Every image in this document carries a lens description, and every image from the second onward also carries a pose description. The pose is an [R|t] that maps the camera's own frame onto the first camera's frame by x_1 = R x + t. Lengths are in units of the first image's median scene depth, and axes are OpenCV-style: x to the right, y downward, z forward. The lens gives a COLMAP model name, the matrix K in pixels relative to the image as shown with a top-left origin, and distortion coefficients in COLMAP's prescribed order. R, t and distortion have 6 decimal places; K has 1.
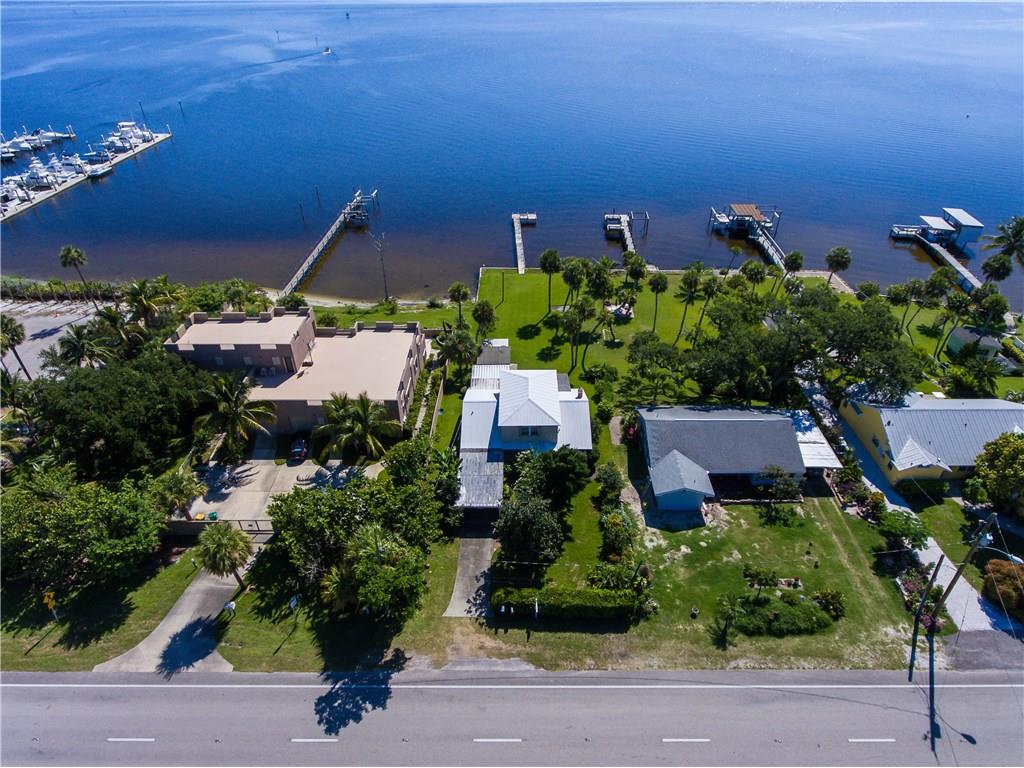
lens RADIAL K [[605.8, 0, 515.9], [0, 605.8, 371.7], [0, 0, 1]] dist [-0.001263, -0.002202]
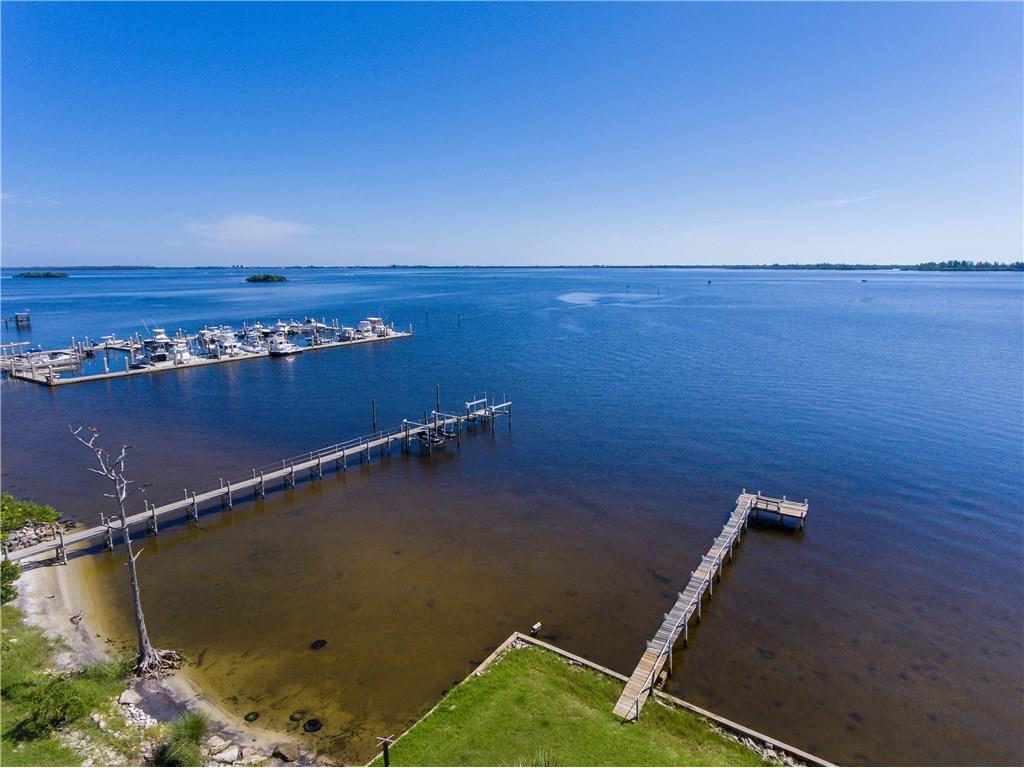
lens RADIAL K [[605.8, 0, 515.9], [0, 605.8, 371.7], [0, 0, 1]] dist [-0.001263, -0.002202]
pose [[0.836473, 0.097907, -0.539191, 0.076776], [-0.307421, 0.898346, -0.313794, -0.163206], [0.453657, 0.428239, 0.781541, 0.597281]]
